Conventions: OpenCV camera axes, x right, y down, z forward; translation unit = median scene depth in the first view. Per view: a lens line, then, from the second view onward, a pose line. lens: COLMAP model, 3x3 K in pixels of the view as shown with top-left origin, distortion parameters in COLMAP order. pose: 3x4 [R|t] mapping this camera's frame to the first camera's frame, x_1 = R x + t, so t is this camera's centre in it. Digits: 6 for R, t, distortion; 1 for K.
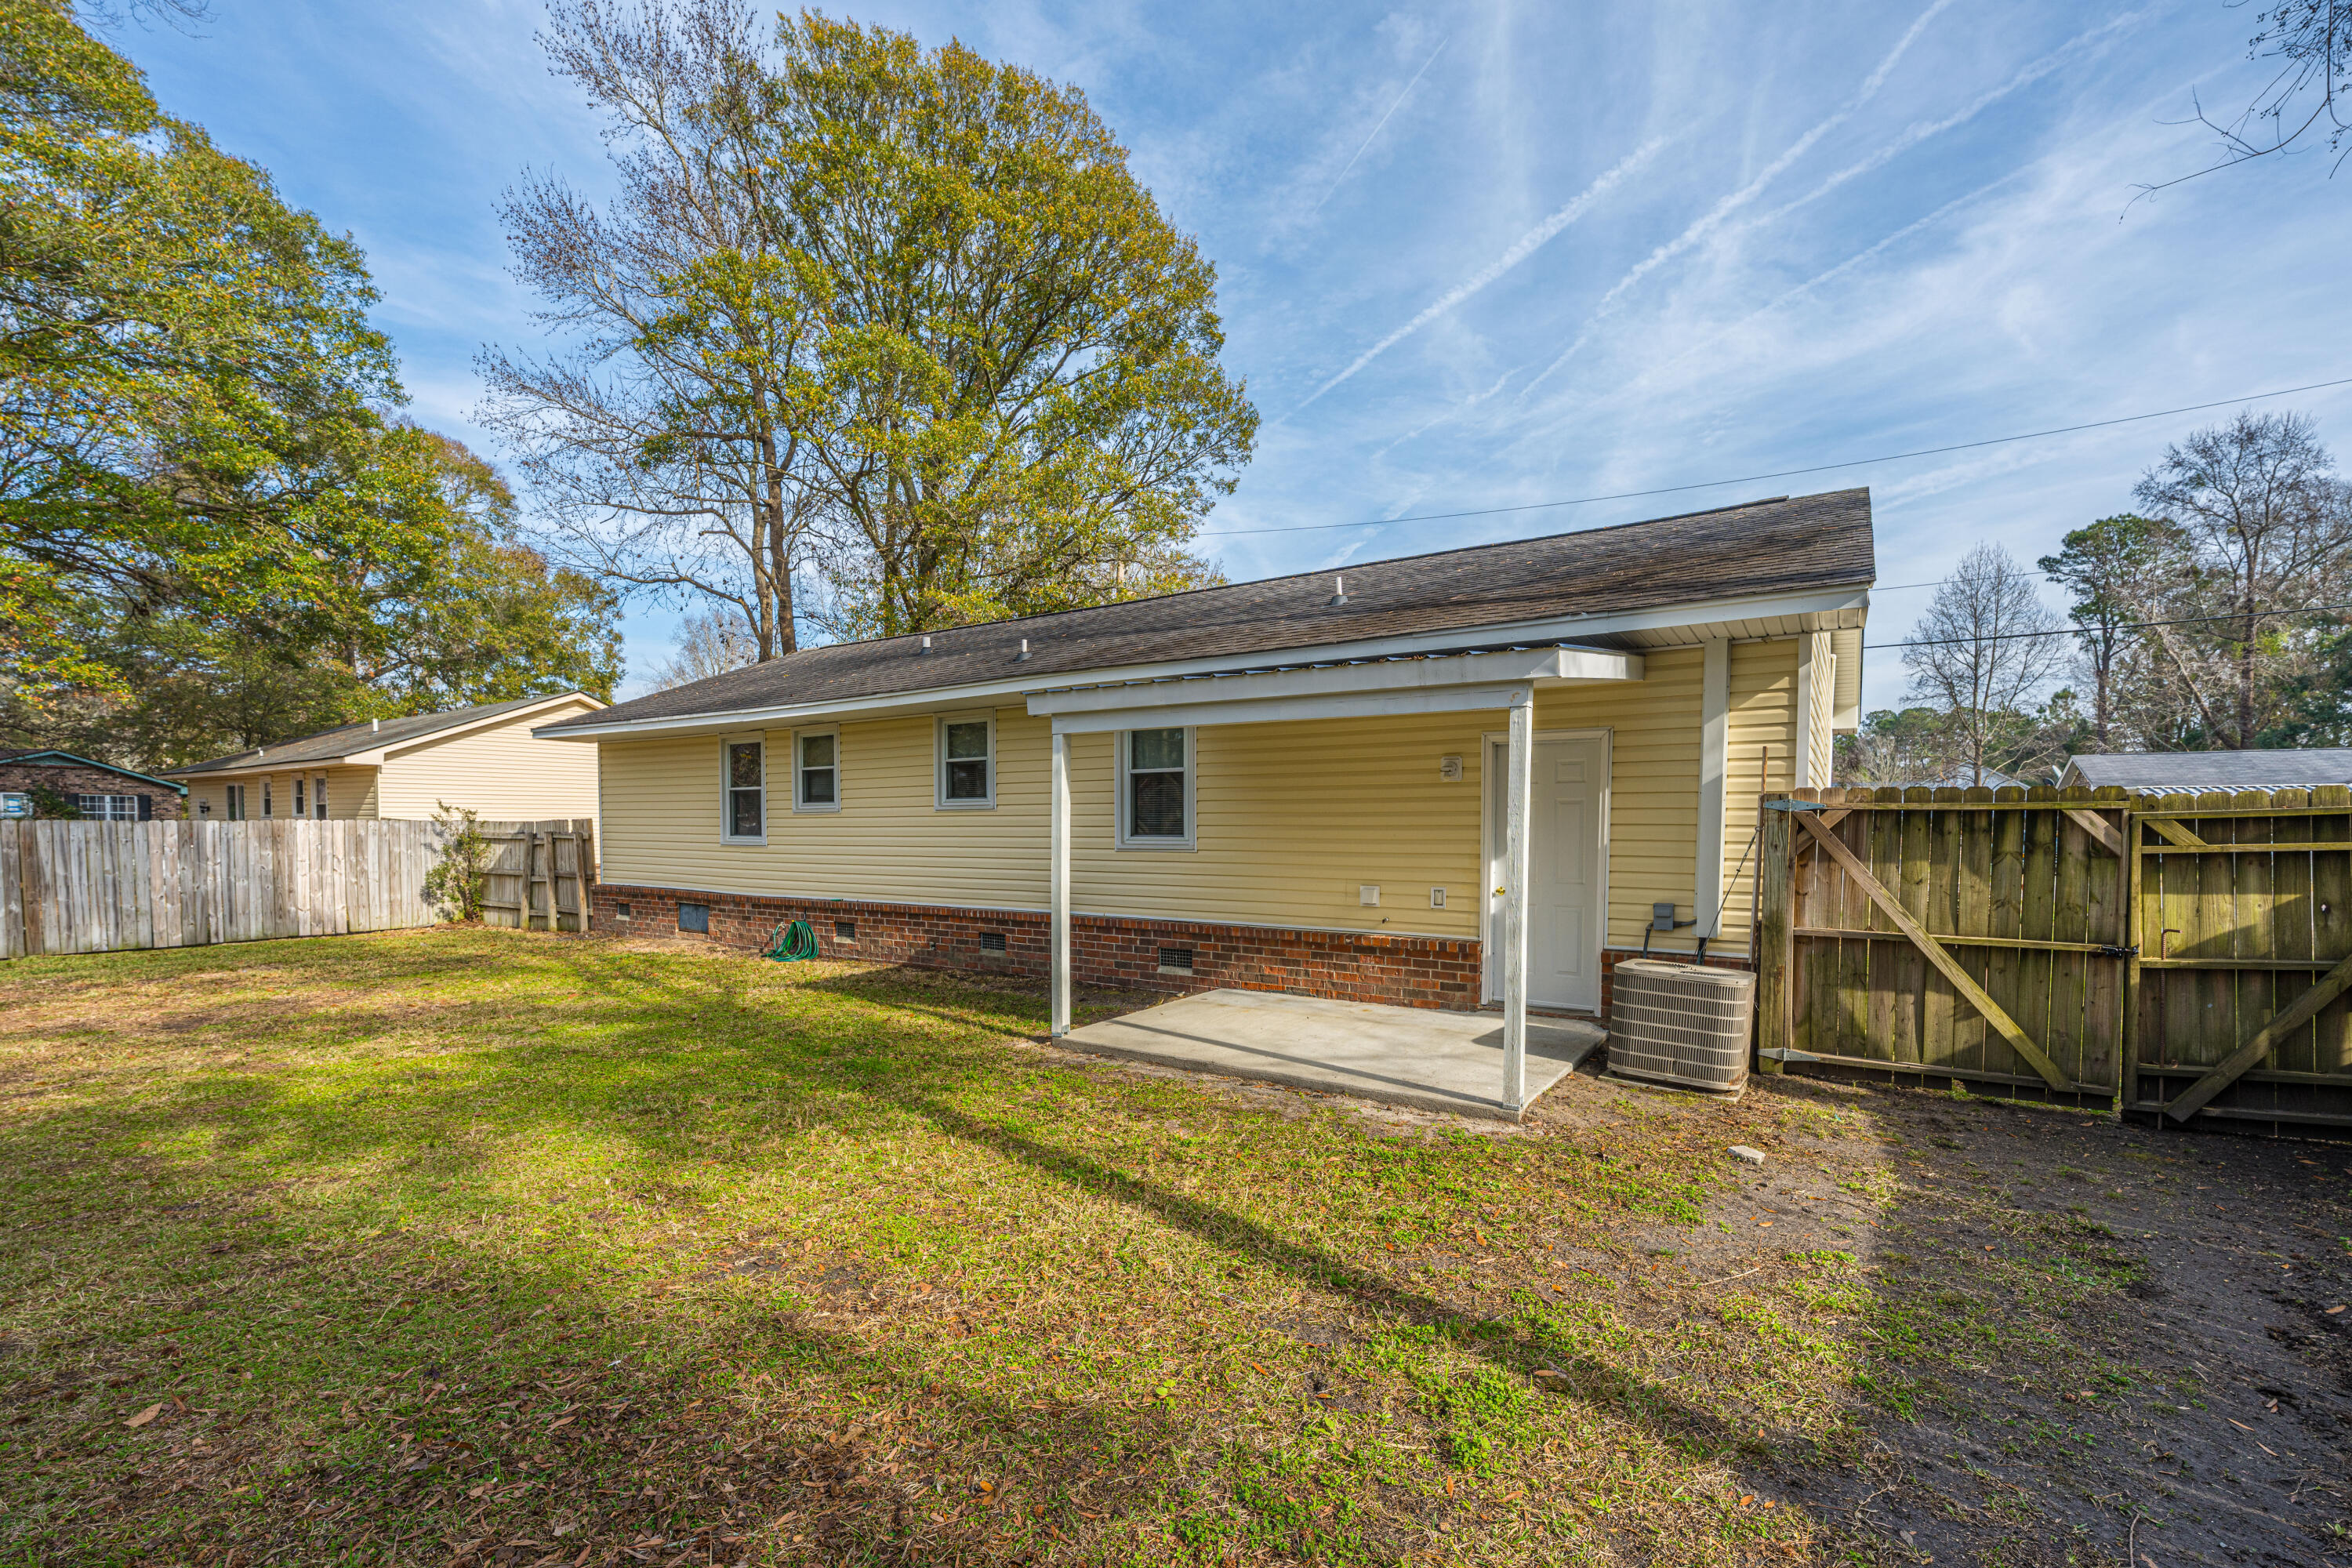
lens RADIAL K [[974.0, 0, 1236.1], [0, 974.0, 862.0], [0, 0, 1]] dist [-0.000843, 0.000087]
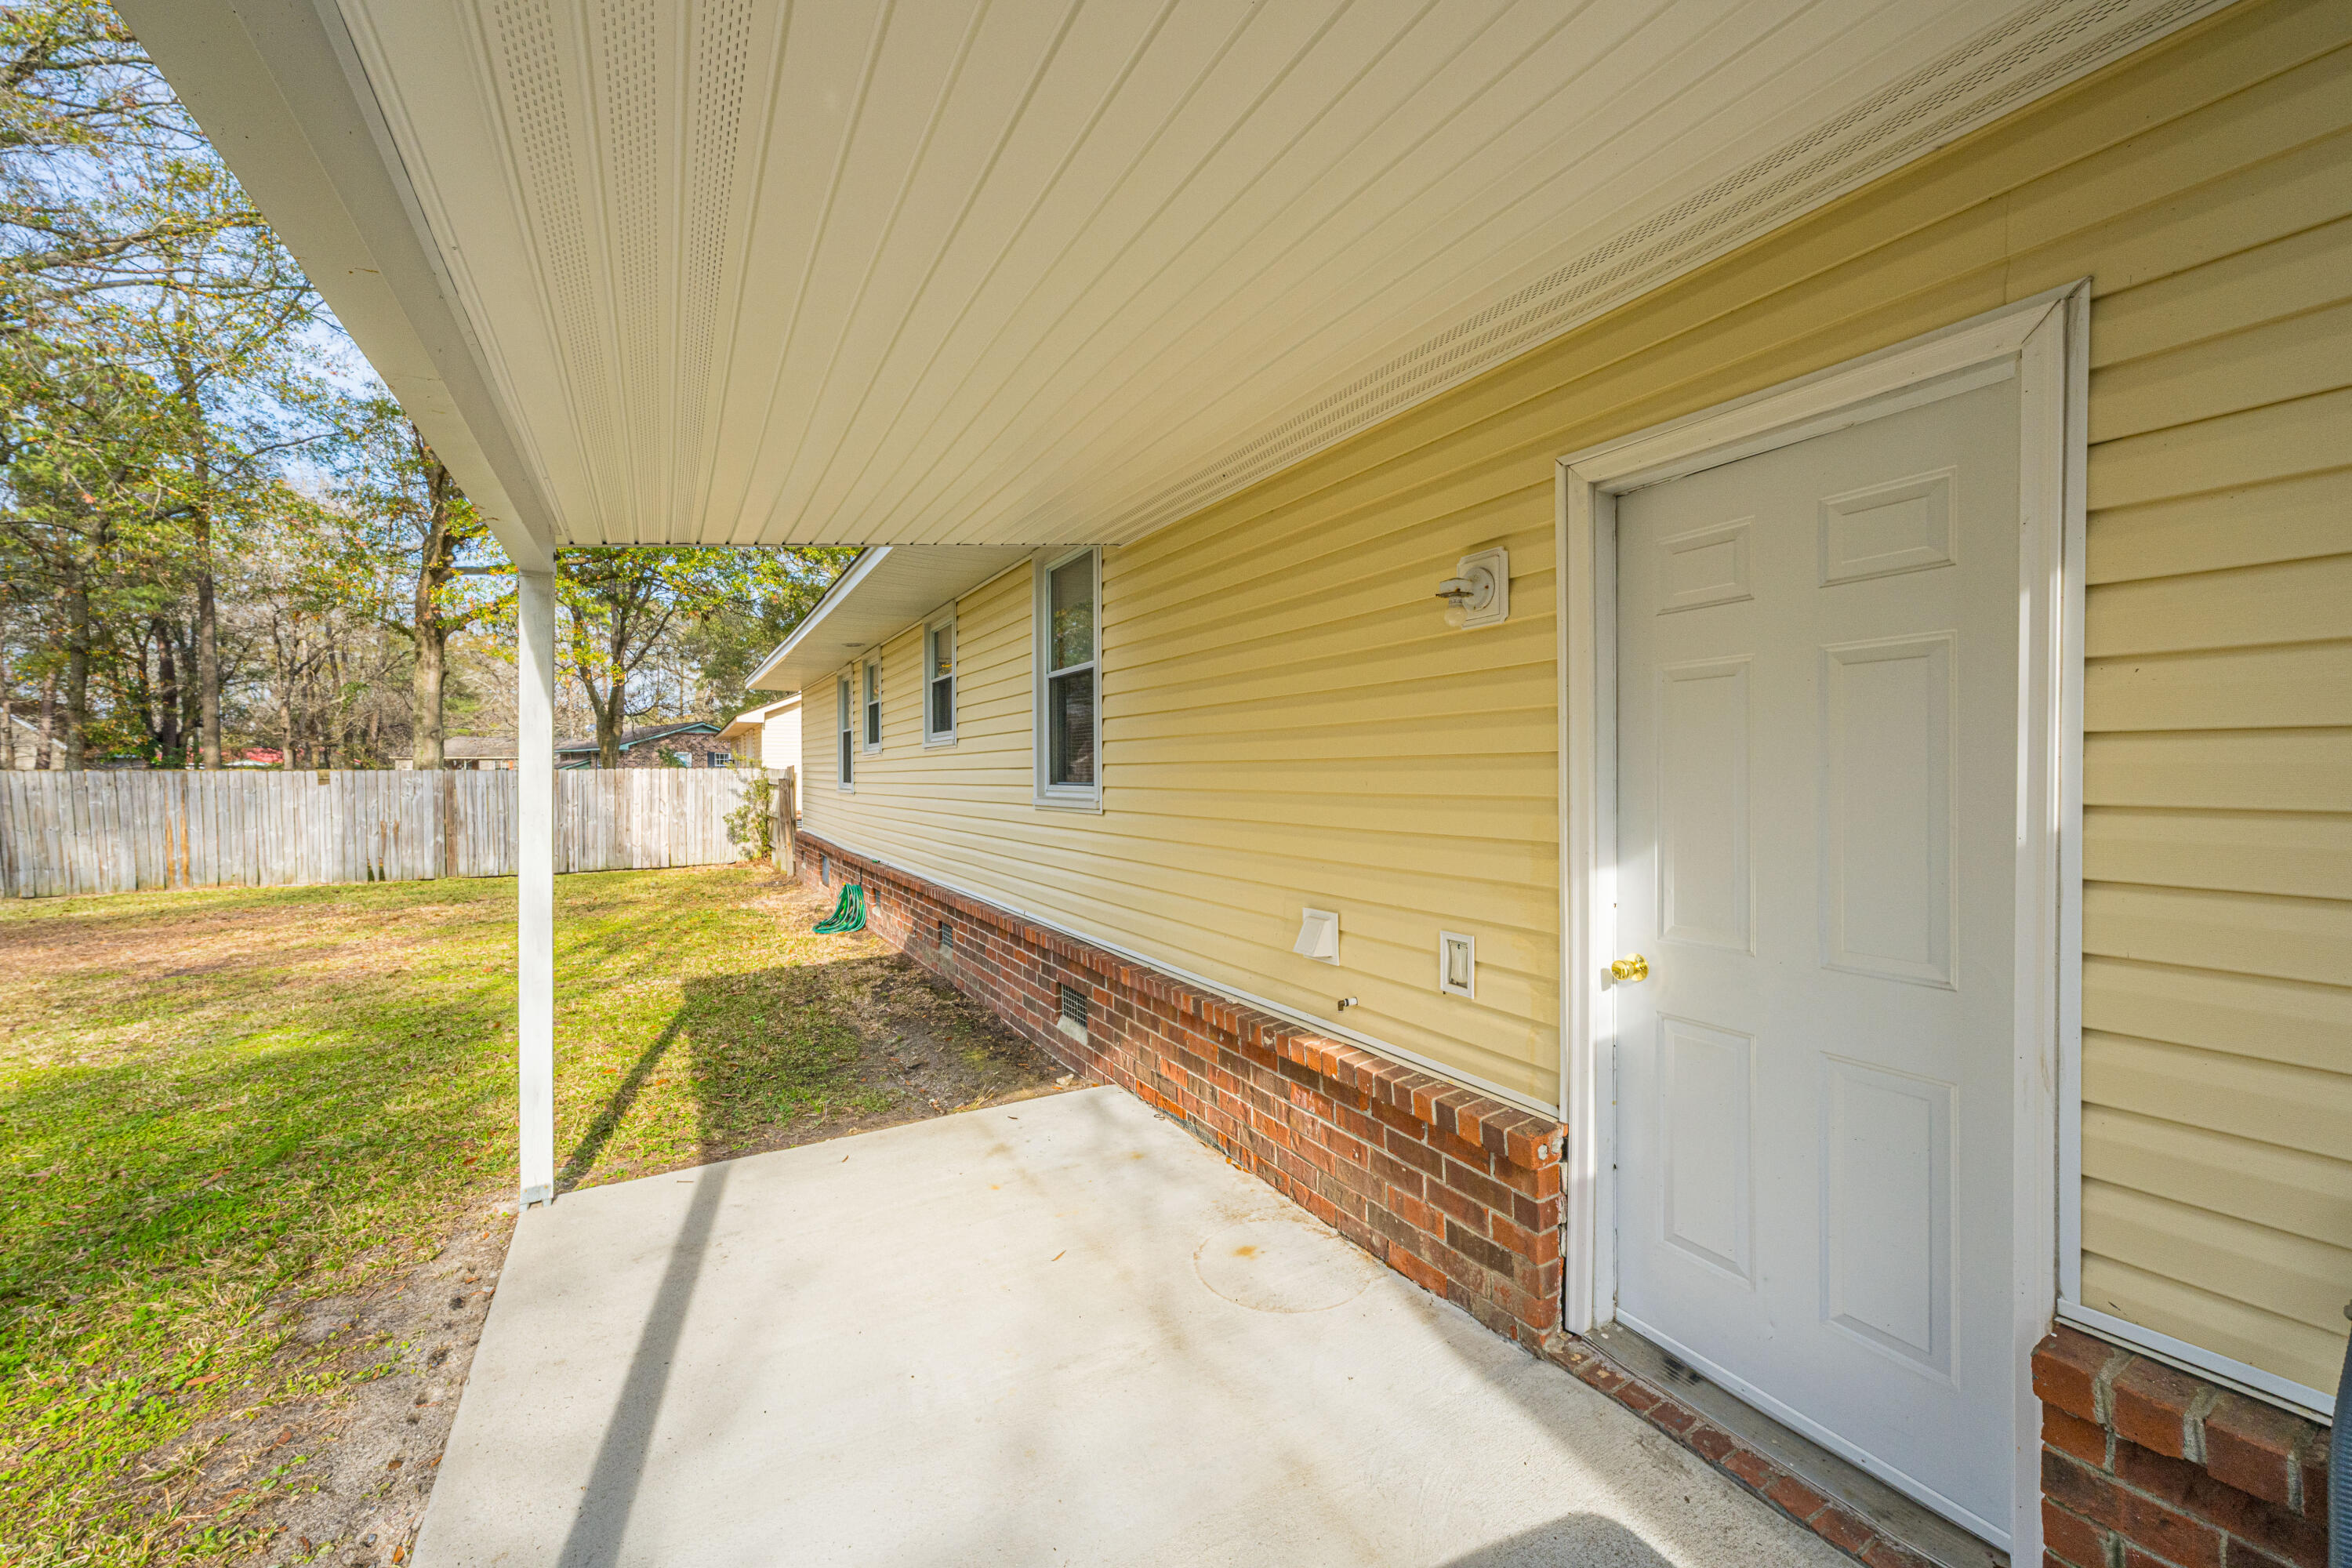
lens RADIAL K [[929.6, 0, 1174.1], [0, 929.6, 772.9], [0, 0, 1]] dist [0.000725, 0.000065]
pose [[0.876310, -0.004470, -0.481727, 0.229706], [-0.012942, 0.999378, -0.032817, -0.015924], [0.481574, 0.034992, 0.875706, 0.542110]]
